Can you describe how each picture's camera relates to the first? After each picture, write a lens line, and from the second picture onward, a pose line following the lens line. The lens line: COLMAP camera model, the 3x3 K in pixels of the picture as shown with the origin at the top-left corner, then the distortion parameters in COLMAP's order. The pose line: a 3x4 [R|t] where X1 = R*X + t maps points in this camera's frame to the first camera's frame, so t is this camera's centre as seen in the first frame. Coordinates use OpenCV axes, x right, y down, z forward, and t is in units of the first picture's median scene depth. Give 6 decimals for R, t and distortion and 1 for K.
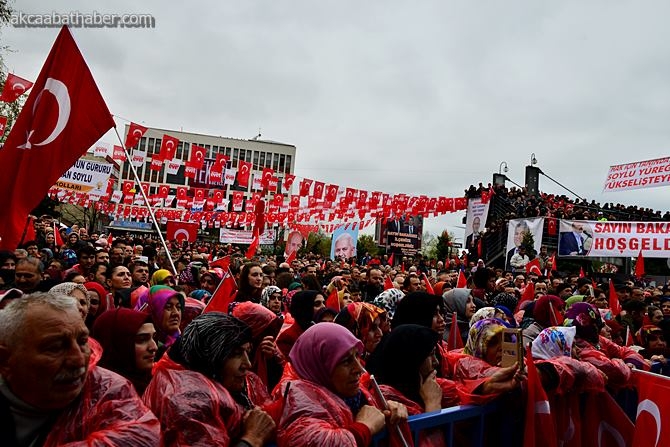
lens RADIAL K [[458.2, 0, 332.6], [0, 458.2, 215.8], [0, 0, 1]] dist [-0.098070, 0.048719]
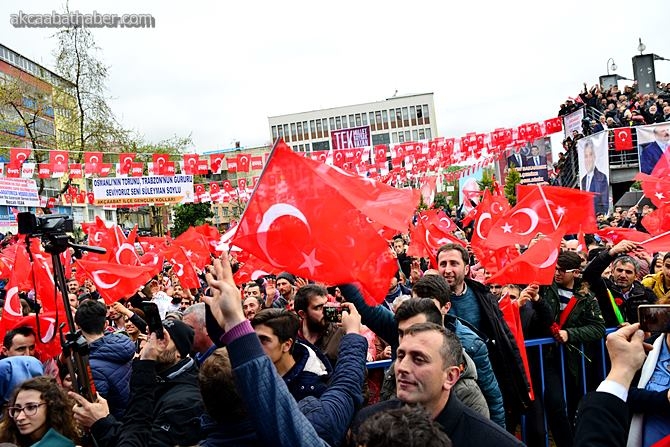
lens RADIAL K [[450.7, 0, 326.8], [0, 450.7, 213.5], [0, 0, 1]] dist [-0.108309, 0.066012]
pose [[0.888906, -0.172112, -0.424528, 0.212450], [0.213533, 0.975573, 0.051594, -0.000308], [0.405278, -0.136513, 0.903943, 0.080967]]
